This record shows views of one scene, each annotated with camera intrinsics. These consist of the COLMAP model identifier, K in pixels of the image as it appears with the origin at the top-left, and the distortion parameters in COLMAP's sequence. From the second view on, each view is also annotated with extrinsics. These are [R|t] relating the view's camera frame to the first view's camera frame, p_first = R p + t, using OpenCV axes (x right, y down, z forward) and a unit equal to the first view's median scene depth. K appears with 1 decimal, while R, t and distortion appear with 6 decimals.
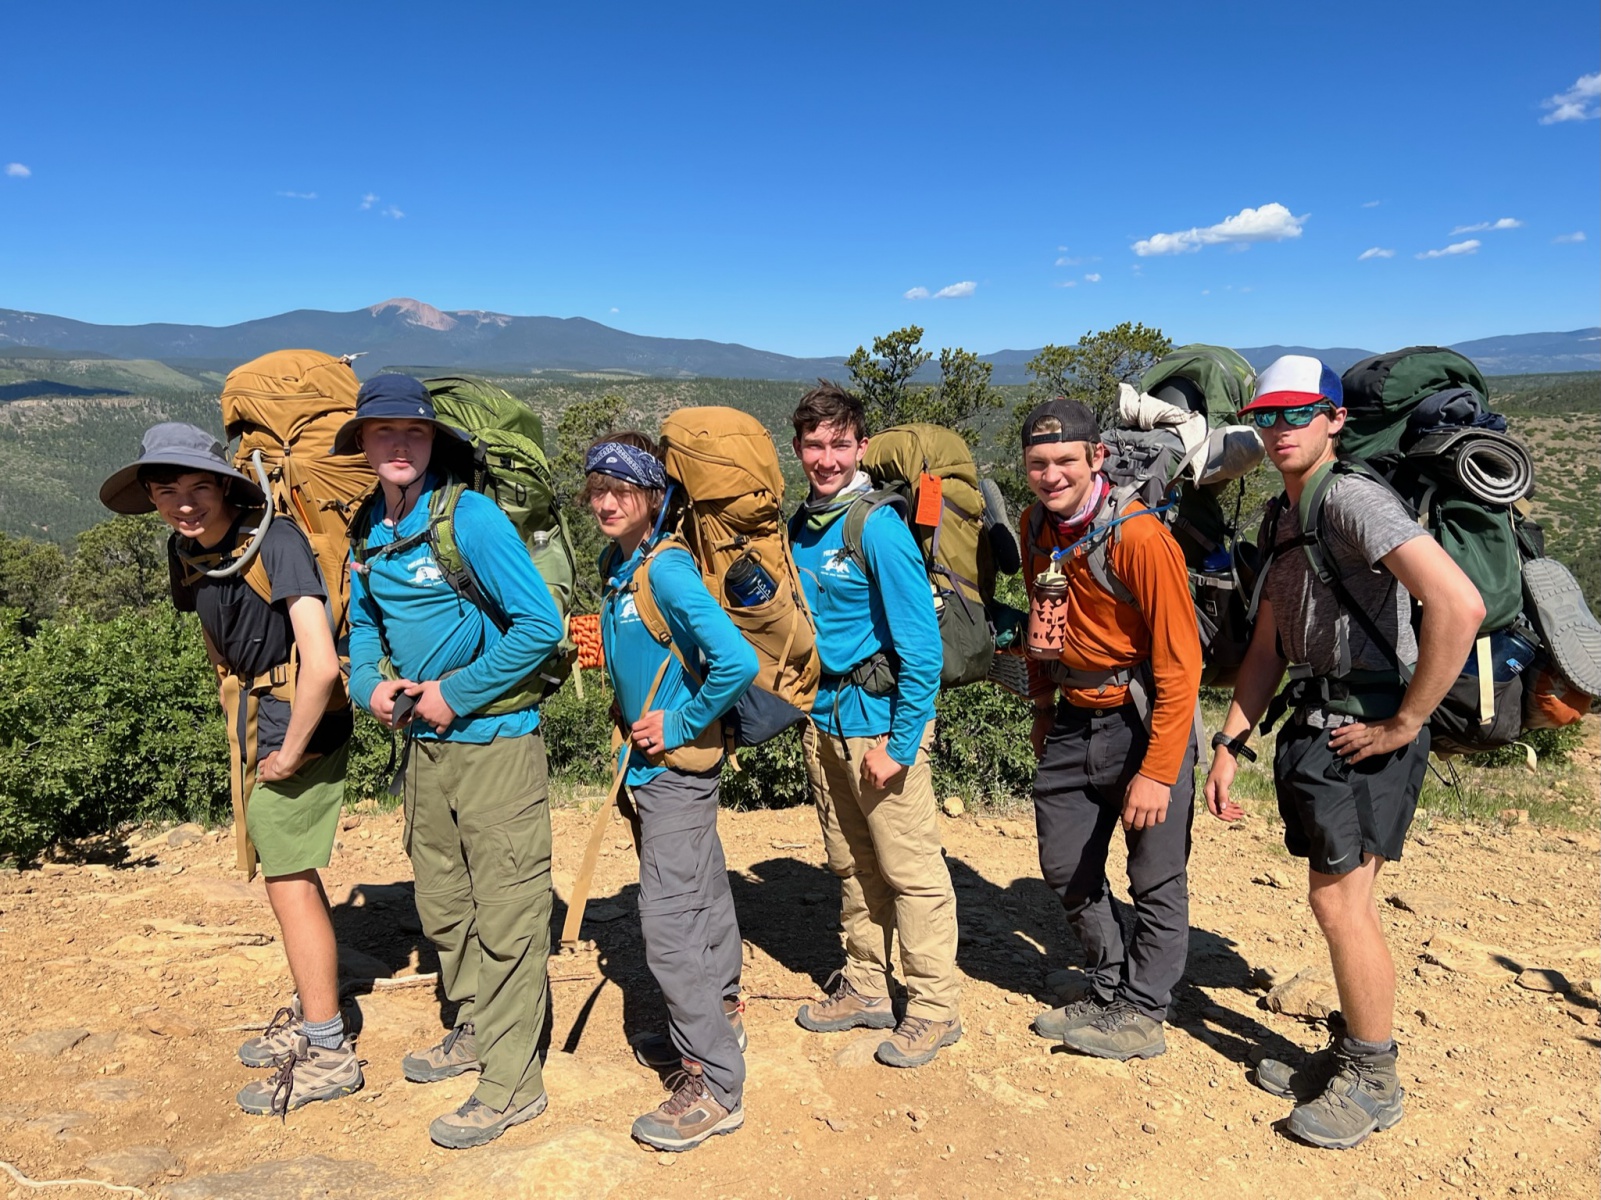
lens RADIAL K [[1285.6, 0, 800.5], [0, 1285.6, 600.0], [0, 0, 1]] dist [0.088527, -0.133002]
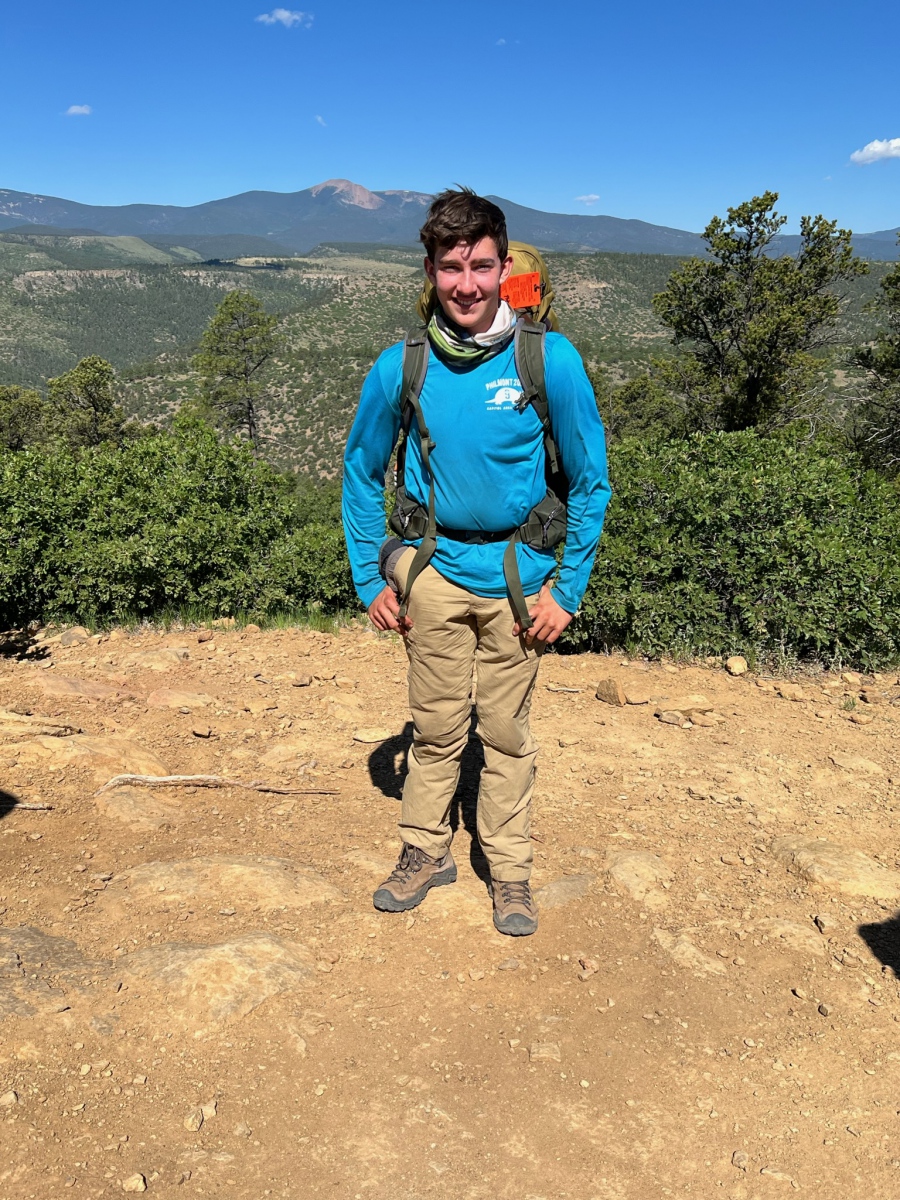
lens RADIAL K [[1133.8, 0, 441.4], [0, 1133.8, 610.3], [0, 0, 1]] dist [0.158438, -0.460701]
pose [[0.976179, 0.068495, -0.205869, 0.073693], [-0.041532, 0.990305, 0.132555, 0.006635], [0.212953, -0.120848, 0.969560, 0.077049]]
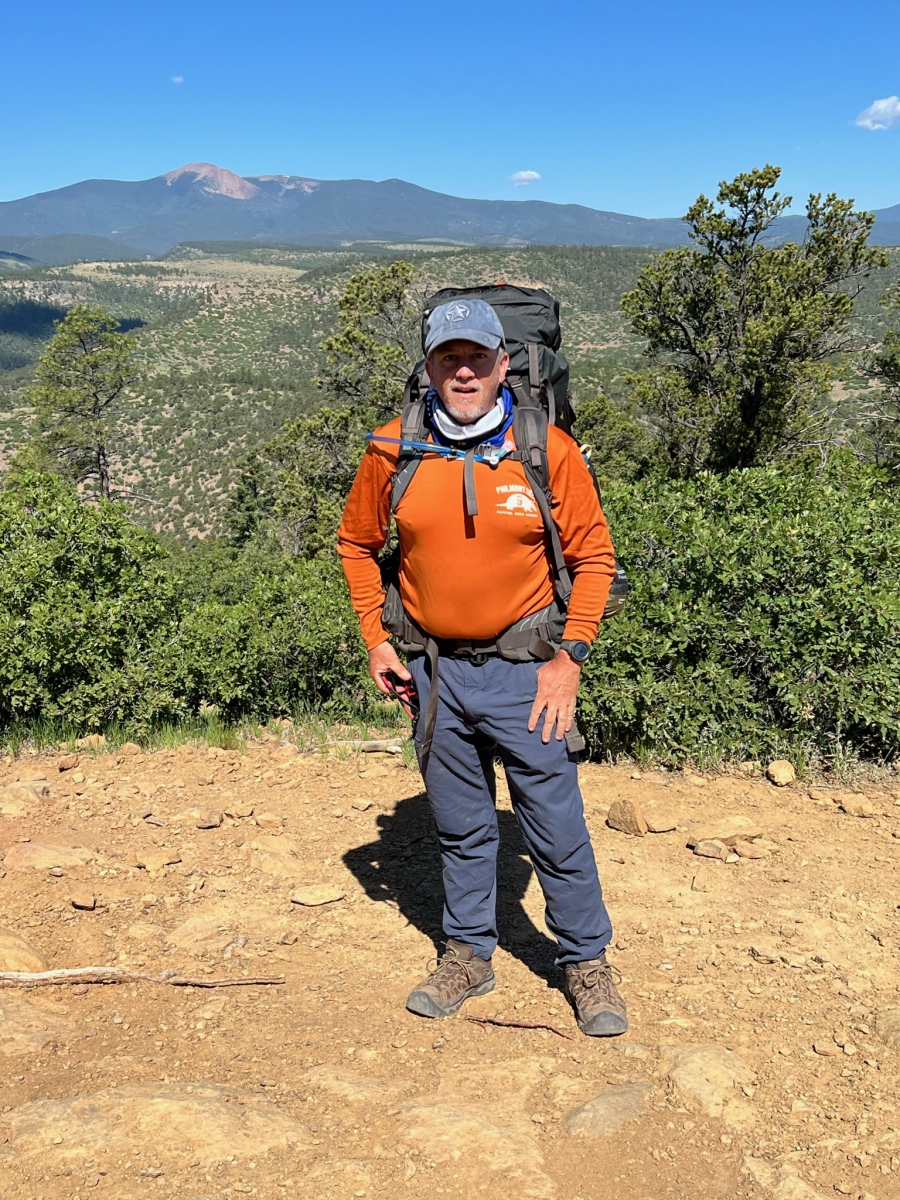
lens RADIAL K [[1456.0, 0, 427.9], [0, 1456.0, 592.6], [0, 0, 1]] dist [0.127493, -0.345641]
pose [[0.988180, 0.014686, -0.152591, 0.041153], [-0.005631, 0.998206, 0.059602, -0.000243], [0.153193, -0.058038, 0.986491, 0.096385]]
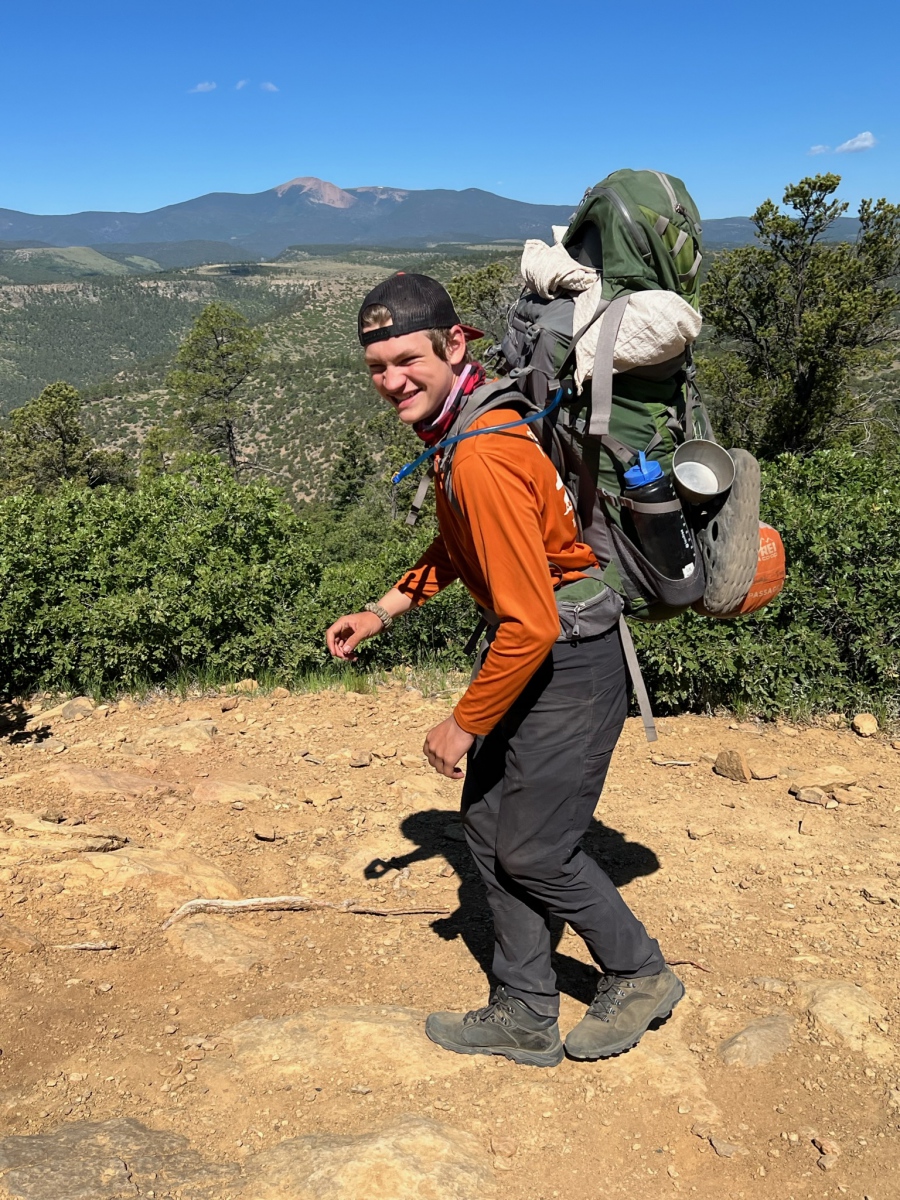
lens RADIAL K [[1240.4, 0, 419.2], [0, 1240.4, 603.0], [0, 0, 1]] dist [0.127146, -0.347090]
pose [[0.977397, 0.026874, -0.209698, -0.001219], [-0.004610, 0.994361, 0.105944, -0.010915], [0.211363, -0.102583, 0.972009, 0.114228]]
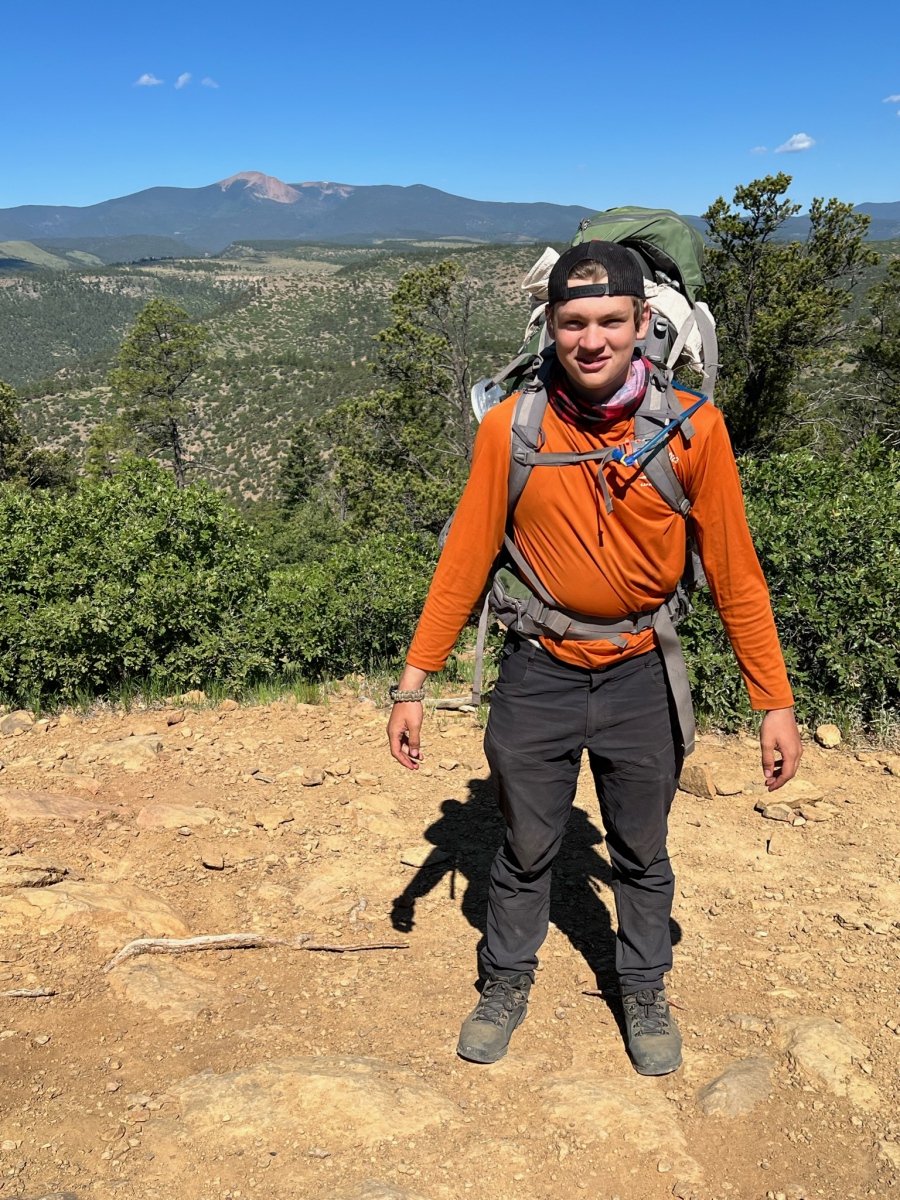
lens RADIAL K [[1240.4, 0, 419.2], [0, 1240.4, 603.0], [0, 0, 1]] dist [0.127146, -0.347090]
pose [[0.985423, 0.021103, -0.168806, -0.011071], [-0.002727, 0.994108, 0.108355, -0.017484], [0.170098, -0.106315, 0.979675, 0.142805]]
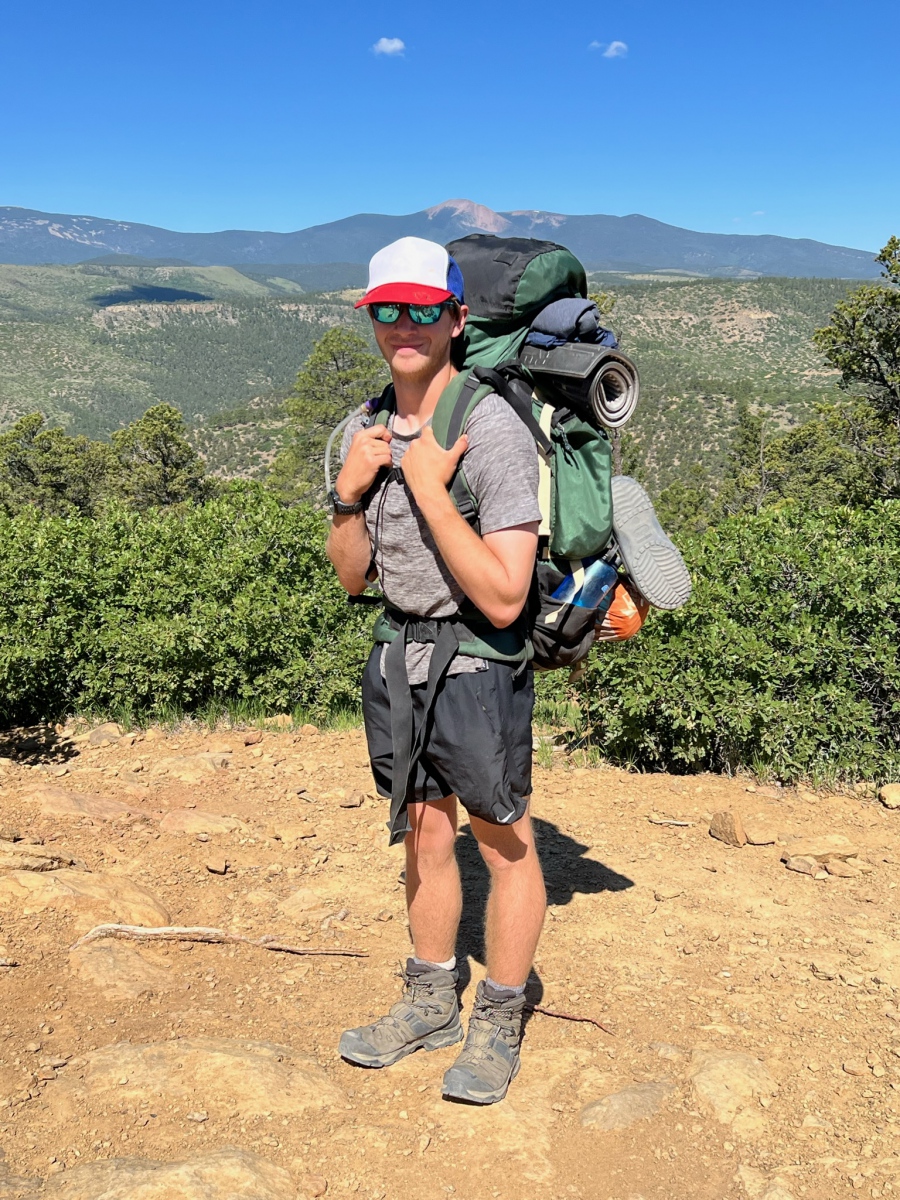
lens RADIAL K [[1332.1, 0, 455.4], [0, 1332.1, 608.0], [0, 0, 1]] dist [0.128158, -0.333152]
pose [[0.951954, 0.066270, -0.298984, 0.101459], [-0.045837, 0.996141, 0.074852, -0.007817], [0.302790, -0.057551, 0.951318, 0.117198]]
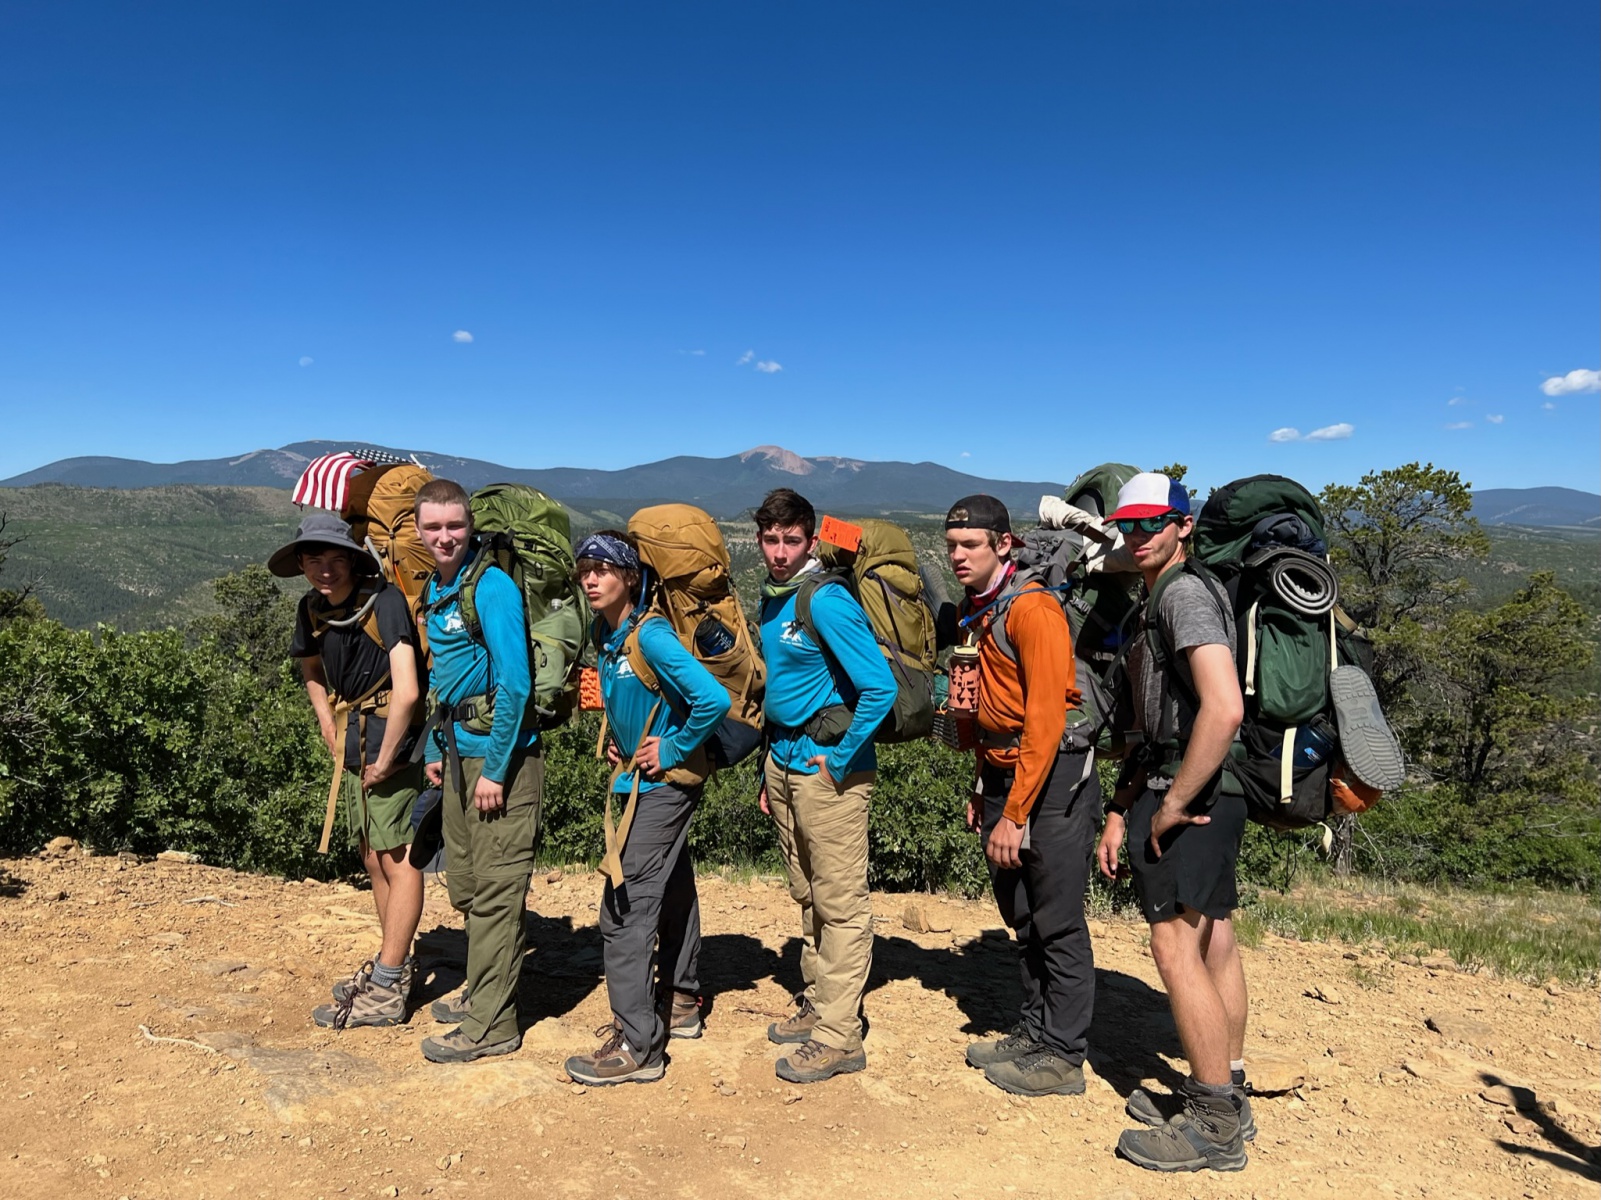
lens RADIAL K [[1310.2, 0, 800.5], [0, 1310.2, 600.0], [0, 0, 1]] dist [0.069203, -0.152075]
pose [[0.958560, 0.029191, -0.283392, 0.218644], [-0.060674, 0.992833, -0.102958, 0.036580], [0.278356, 0.115886, 0.953461, -0.105236]]
